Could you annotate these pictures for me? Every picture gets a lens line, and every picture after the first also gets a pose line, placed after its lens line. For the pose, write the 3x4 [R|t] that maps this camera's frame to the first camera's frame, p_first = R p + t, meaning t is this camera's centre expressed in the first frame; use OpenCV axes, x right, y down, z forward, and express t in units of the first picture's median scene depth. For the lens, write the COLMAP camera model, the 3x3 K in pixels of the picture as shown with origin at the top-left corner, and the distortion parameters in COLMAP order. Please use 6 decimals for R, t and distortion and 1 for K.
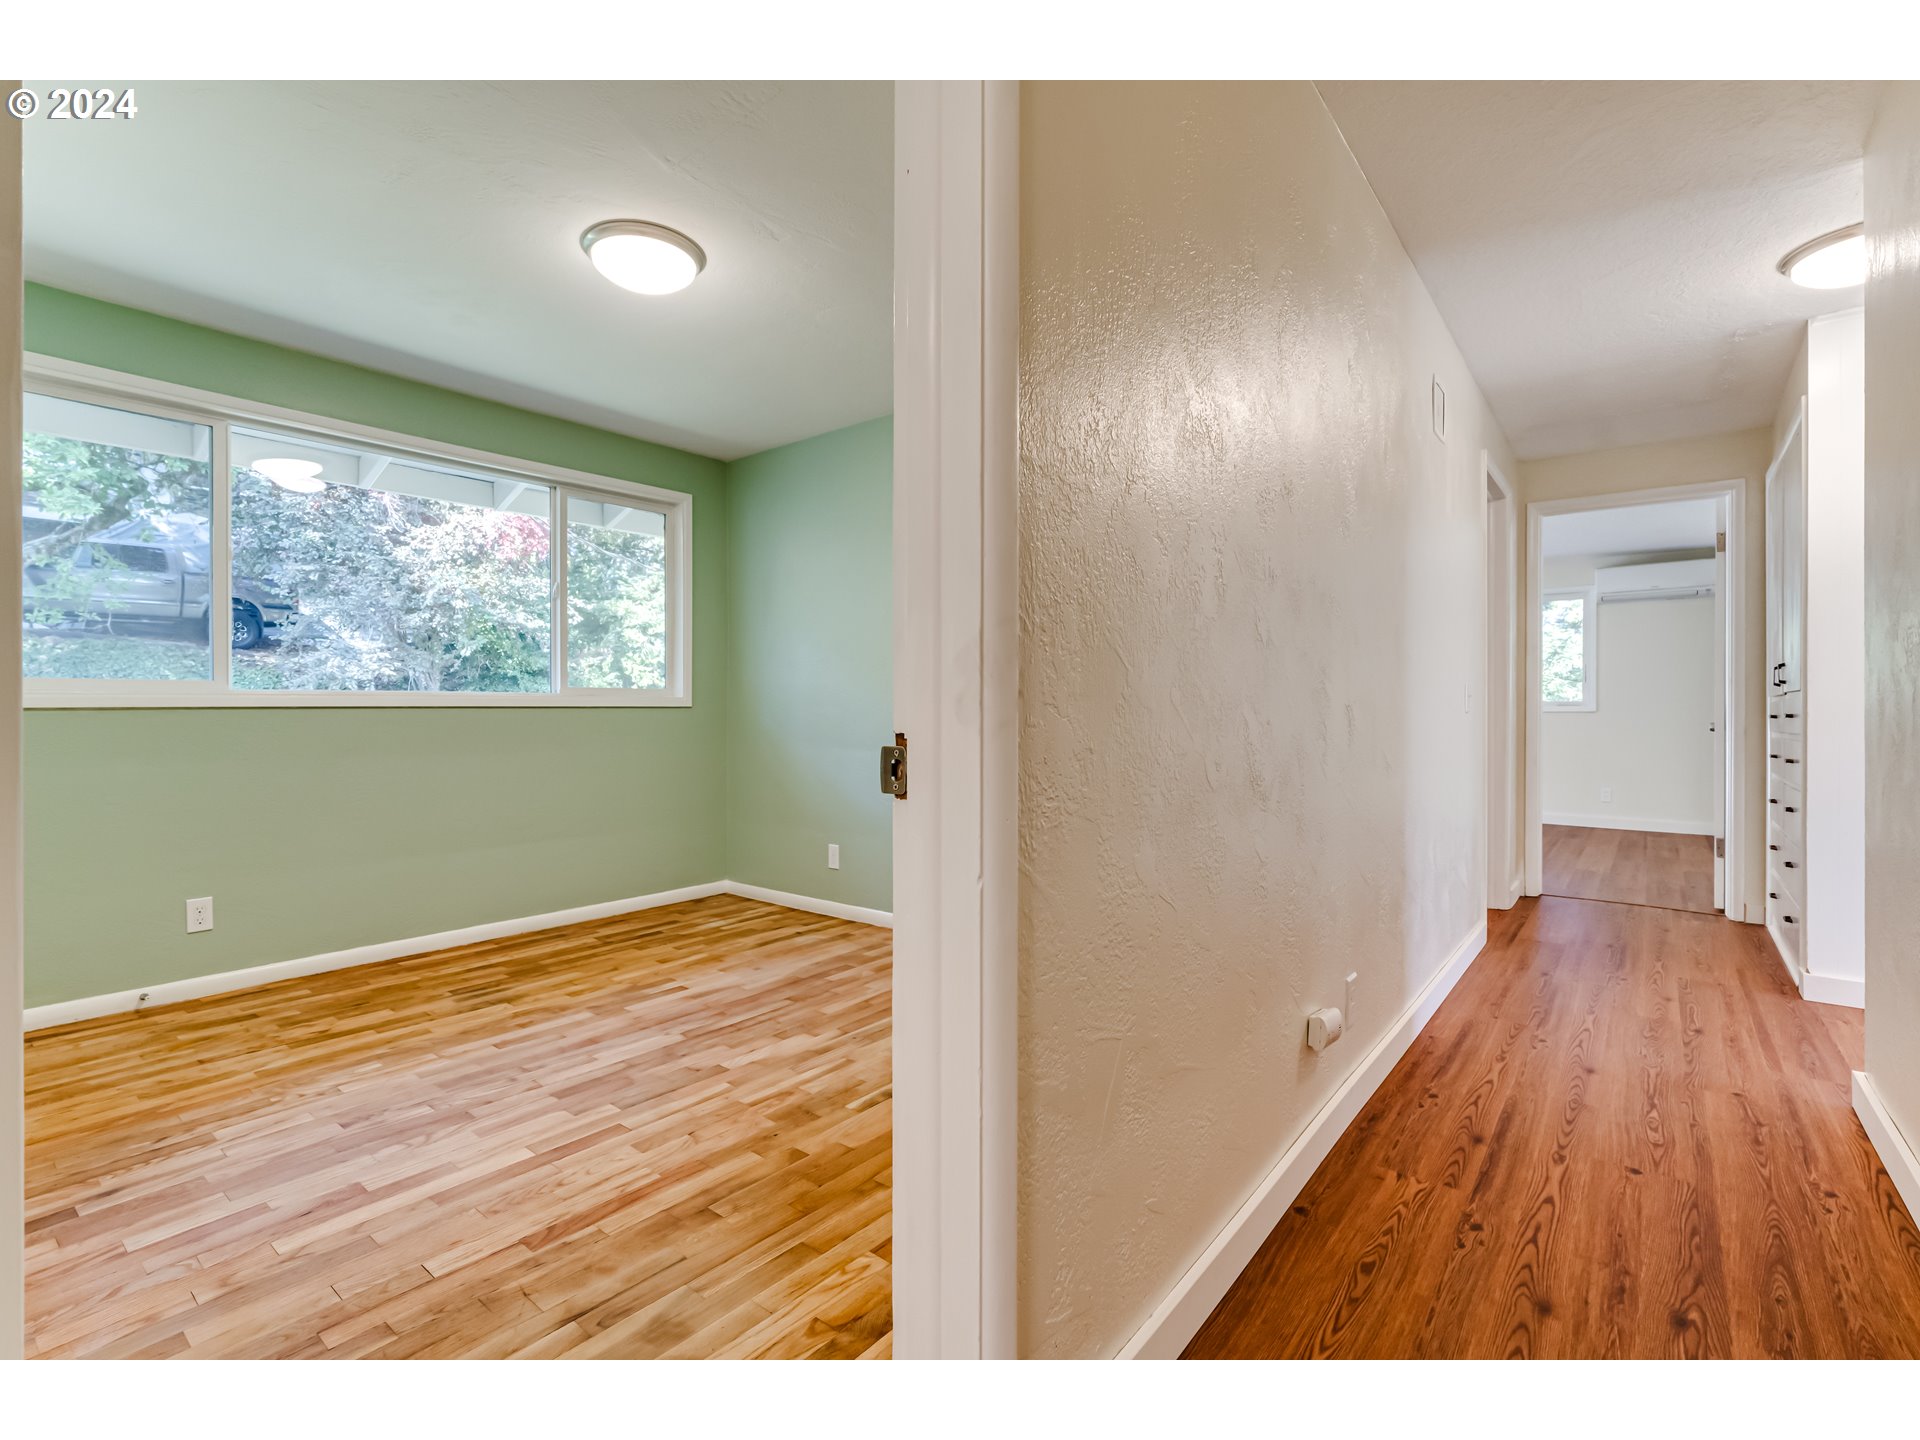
lens RADIAL K [[844.6, 0, 974.9], [0, 844.6, 710.1], [0, 0, 1]] dist [-0.000951, -0.000168]
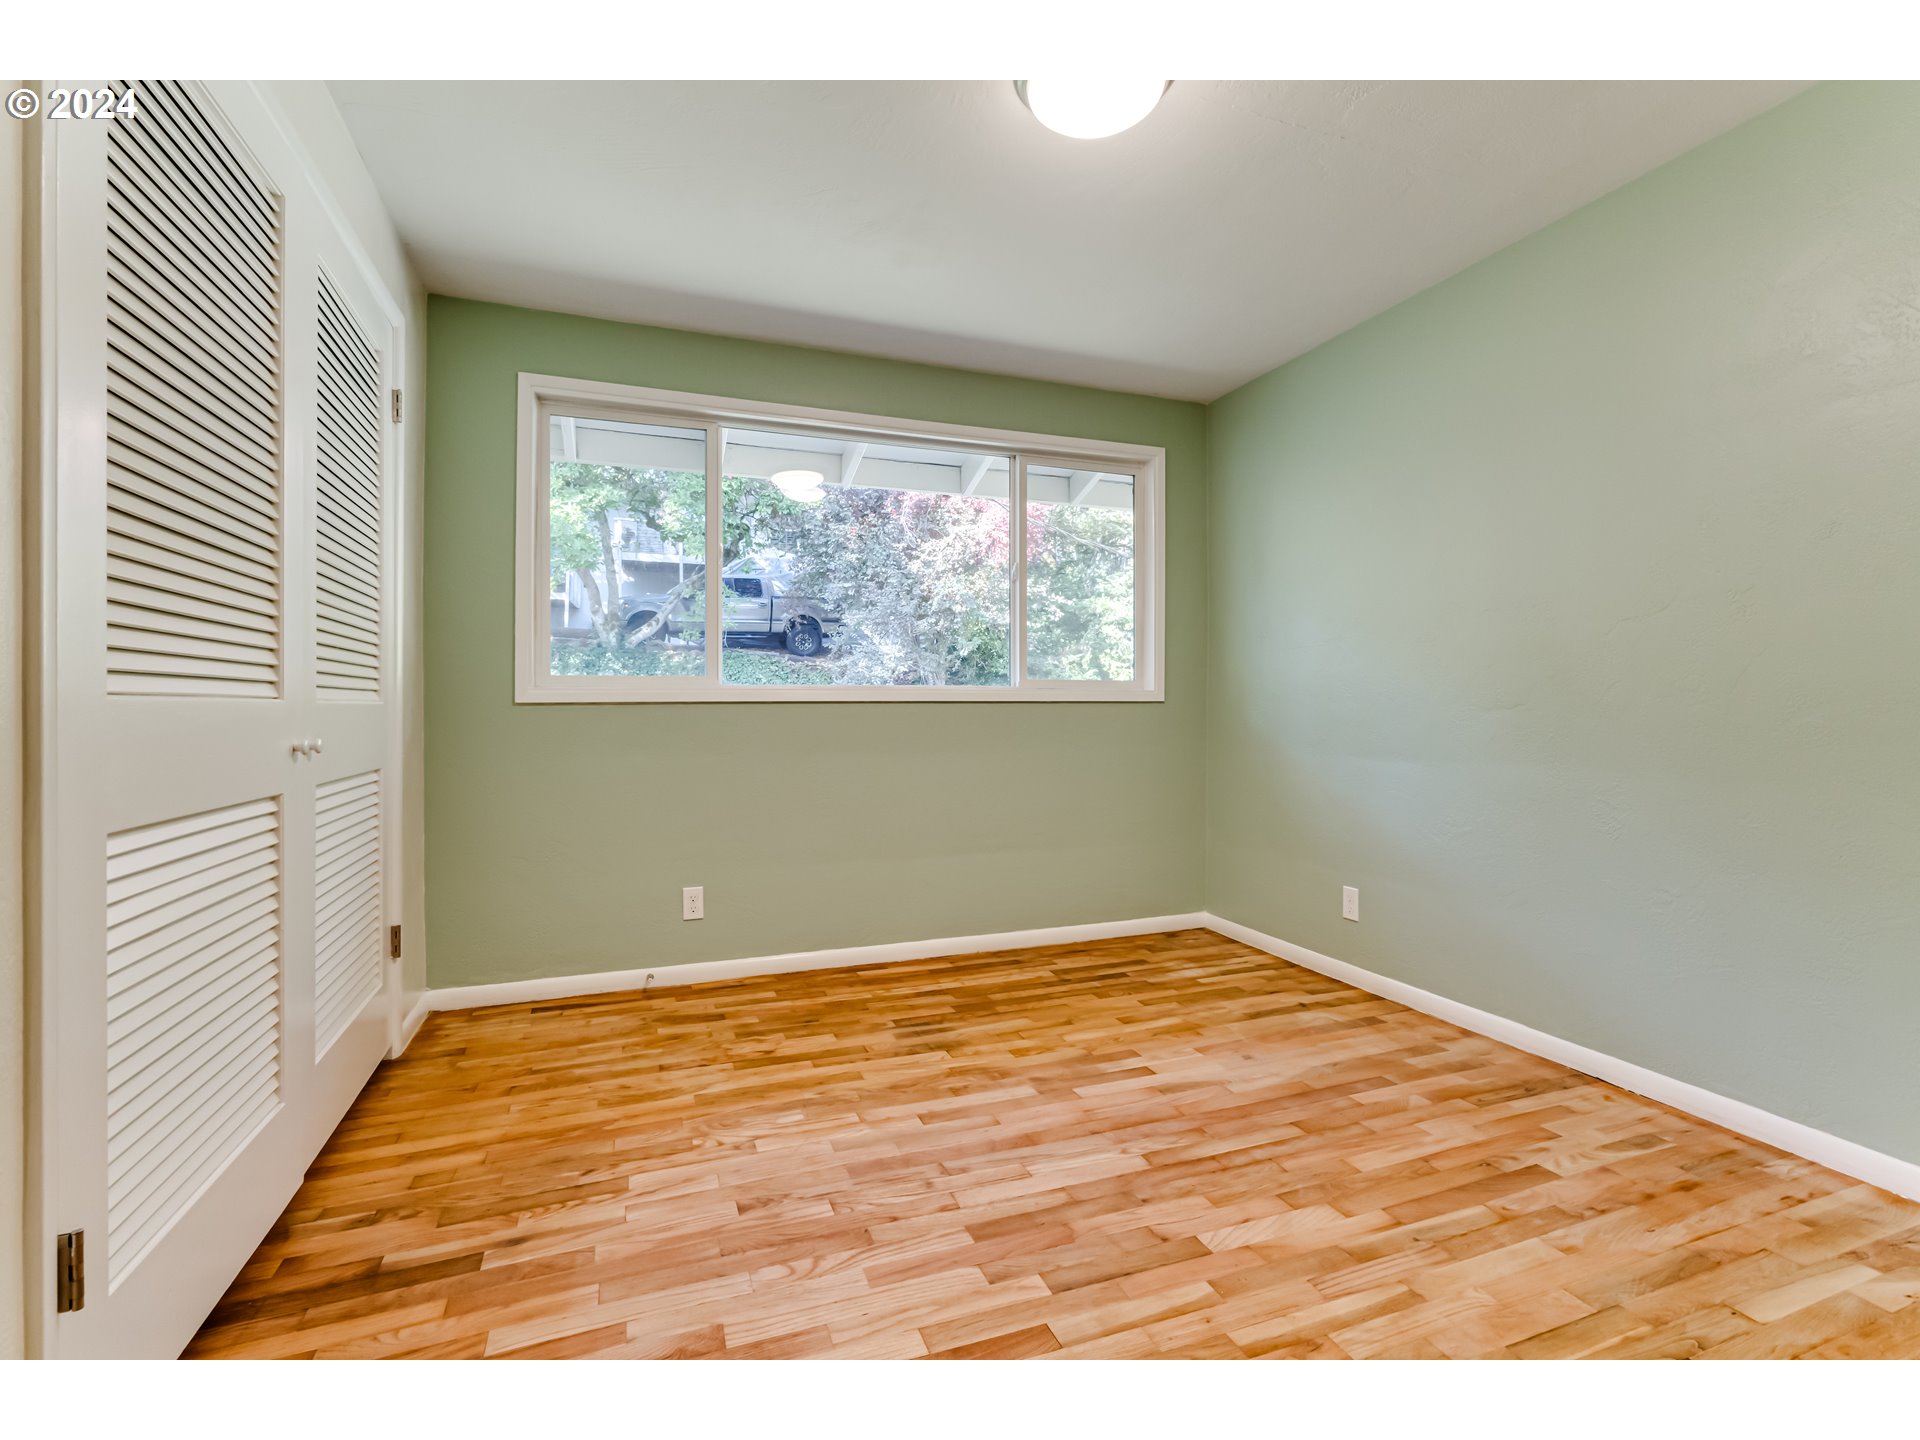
lens RADIAL K [[850.0, 0, 940.2], [0, 850.0, 712.5], [0, 0, 1]] dist [-0.009191, 0.000062]
pose [[0.833176, 0.004668, -0.552989, -0.096093], [-0.000454, 0.999970, 0.007758, 0.001227], [0.553008, -0.006212, 0.833153, 0.309953]]
